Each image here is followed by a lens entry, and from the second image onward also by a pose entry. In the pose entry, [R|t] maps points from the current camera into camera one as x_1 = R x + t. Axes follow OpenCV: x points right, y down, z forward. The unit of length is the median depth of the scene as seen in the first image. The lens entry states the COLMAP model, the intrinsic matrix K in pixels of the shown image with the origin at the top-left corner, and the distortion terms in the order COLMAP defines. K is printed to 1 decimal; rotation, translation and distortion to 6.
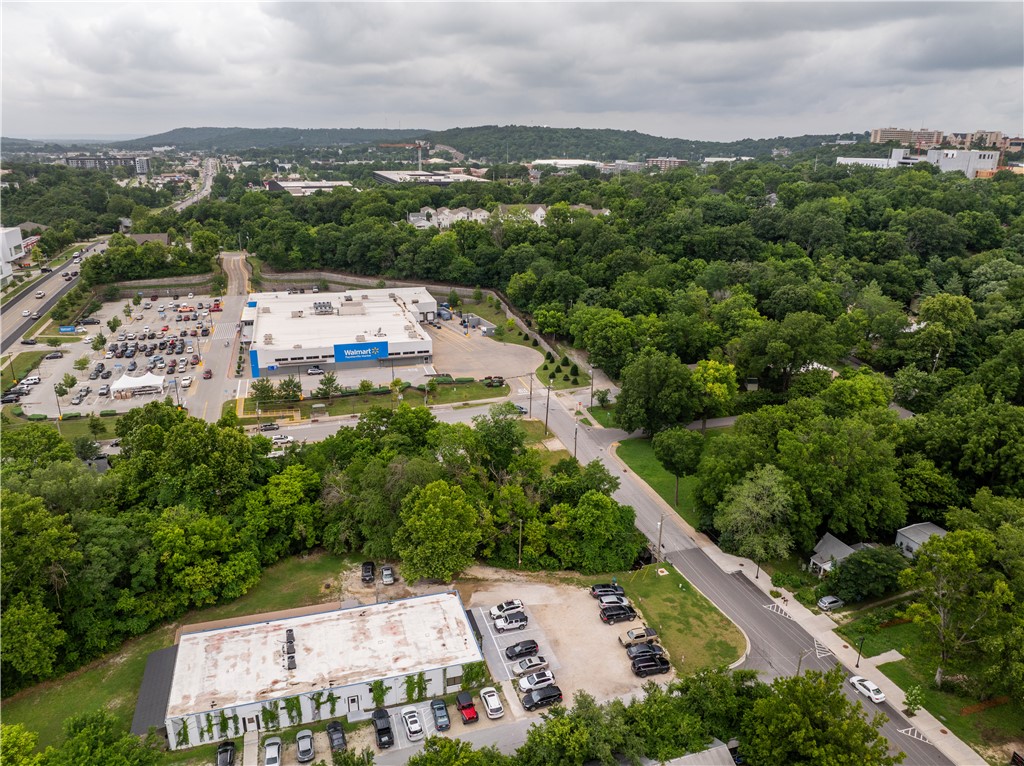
lens RADIAL K [[719.9, 0, 511.1], [0, 719.9, 381.8], [0, 0, 1]] dist [-0.045192, 0.012002]
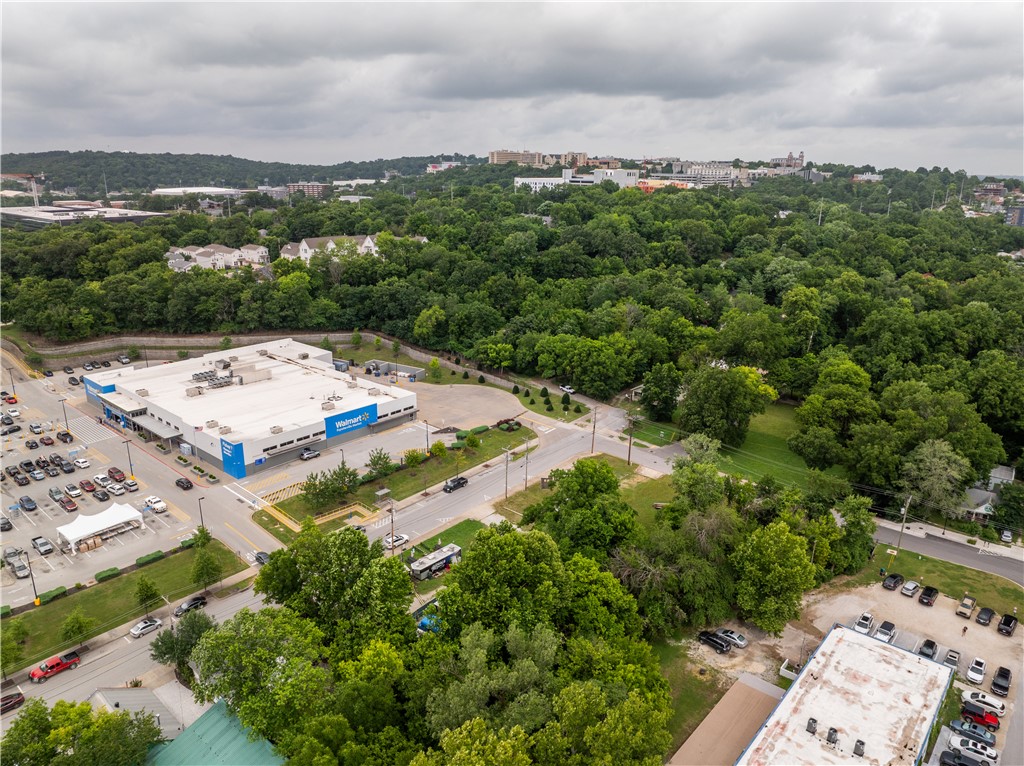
lens RADIAL K [[719.9, 0, 508.0], [0, 719.9, 387.7], [0, 0, 1]] dist [-0.045192, 0.012002]
pose [[0.847747, -0.160928, 0.505398, -0.476728], [0.172034, 0.984774, 0.025003, -0.070065], [-0.501726, 0.065749, 0.862524, 0.186869]]
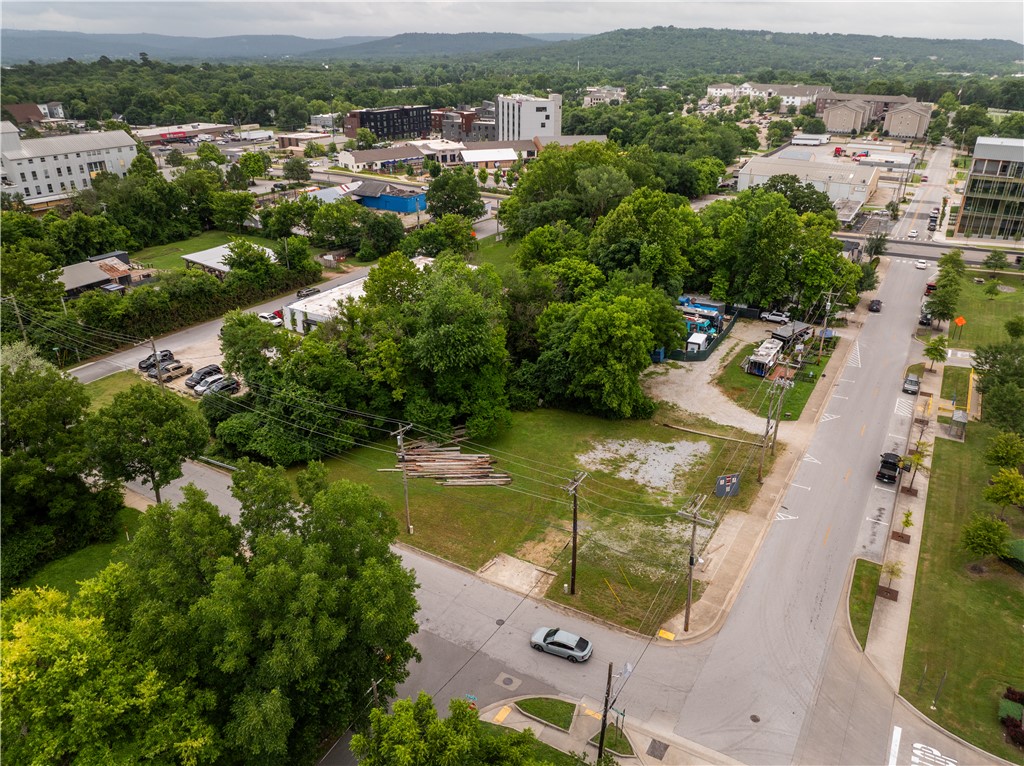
lens RADIAL K [[719.9, 0, 508.7], [0, 719.9, 387.3], [0, 0, 1]] dist [-0.045192, 0.012002]
pose [[-0.751865, 0.272767, -0.600248, 0.218529], [-0.224986, 0.749618, 0.622458, -0.187232], [0.619742, 0.603052, -0.502243, 0.913053]]
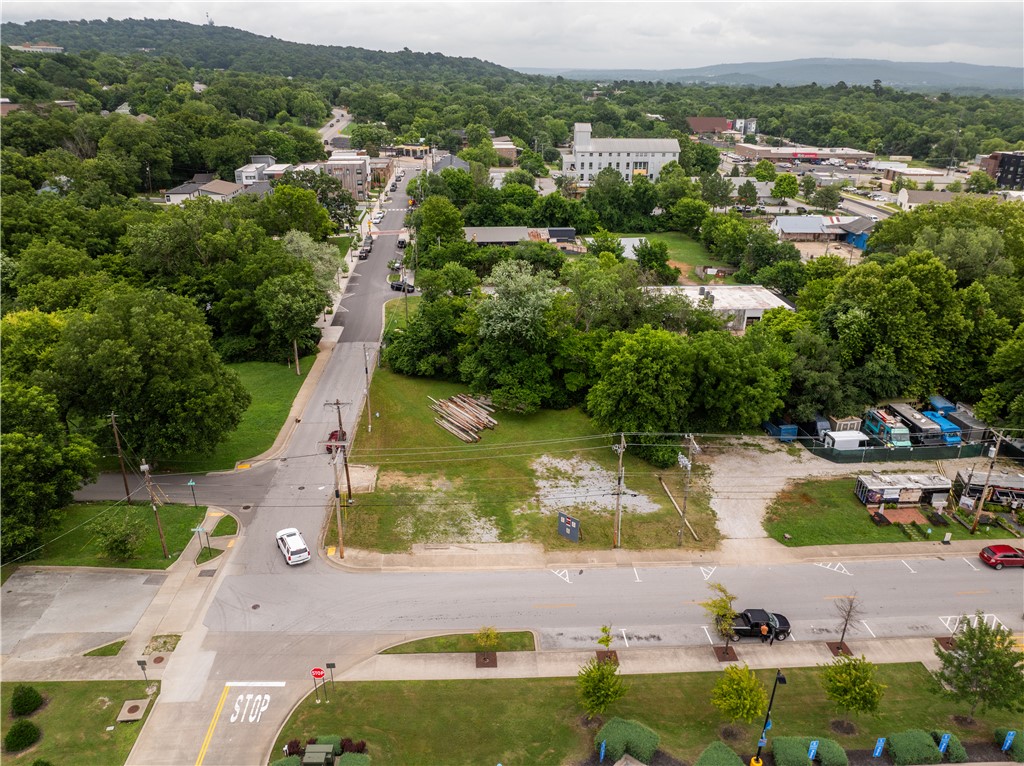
lens RADIAL K [[719.9, 0, 510.0], [0, 719.9, 388.3], [0, 0, 1]] dist [-0.045192, 0.012002]
pose [[-0.971427, -0.112686, 0.208883, -0.111930], [0.060316, 0.733995, 0.676471, -0.231598], [-0.229548, 0.669741, -0.706225, 1.035533]]
